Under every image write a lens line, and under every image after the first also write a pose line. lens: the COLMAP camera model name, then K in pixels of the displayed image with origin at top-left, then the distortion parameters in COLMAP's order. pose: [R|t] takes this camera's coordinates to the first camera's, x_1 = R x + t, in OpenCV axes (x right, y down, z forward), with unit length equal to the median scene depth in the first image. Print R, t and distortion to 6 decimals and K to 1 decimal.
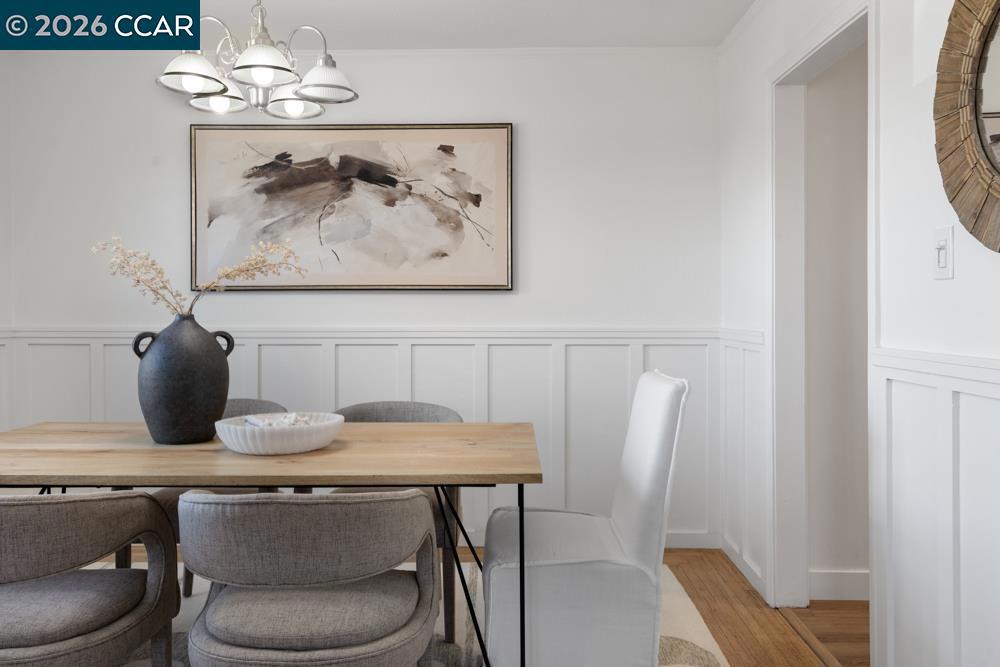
lens RADIAL K [[771.4, 0, 501.0], [0, 771.4, 322.8], [0, 0, 1]] dist [-0.013743, -0.009173]
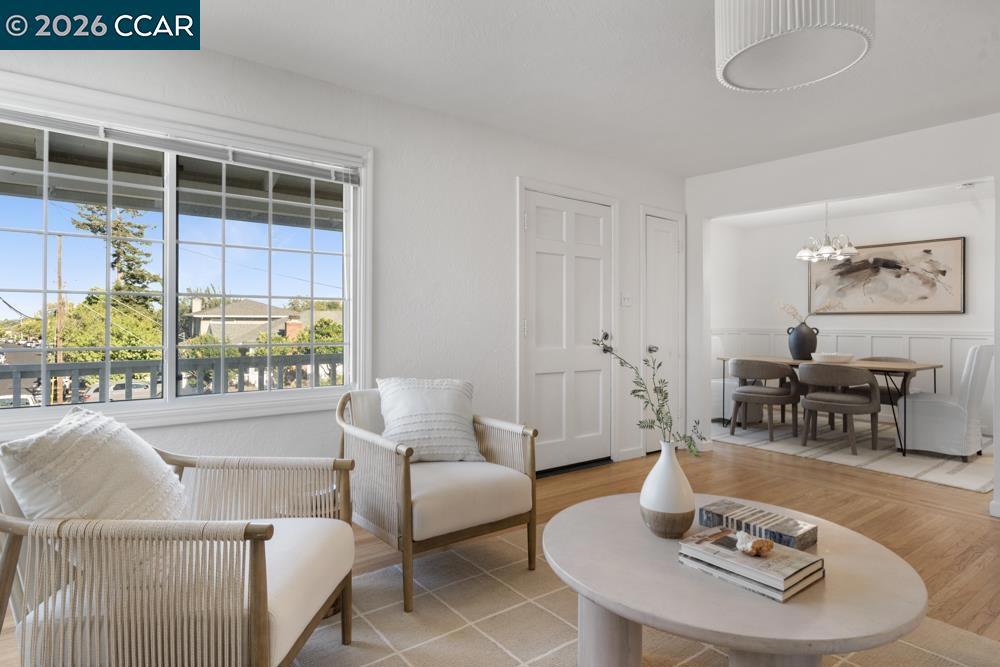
lens RADIAL K [[559.0, 0, 496.1], [0, 559.0, 323.4], [0, 0, 1]] dist [-0.007278, 0.000895]
pose [[0.612002, 0.006145, -0.790833, 0.448682], [-0.021267, 0.999736, -0.008690, 0.027807], [0.790570, 0.022136, 0.611971, -0.999690]]
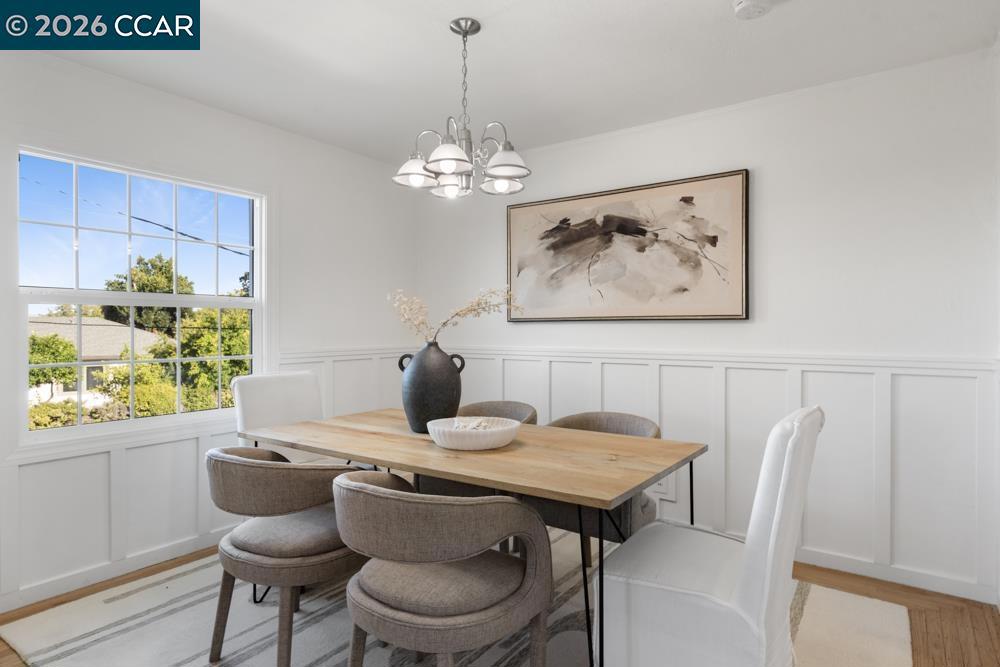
lens RADIAL K [[559.0, 0, 506.9], [0, 559.0, 335.8], [0, 0, 1]] dist [-0.007278, 0.000895]
pose [[0.823678, 0.007482, -0.567008, 0.186670], [-0.009771, 0.999952, -0.001000, -0.014682], [0.566973, 0.006364, 0.823712, 0.144908]]
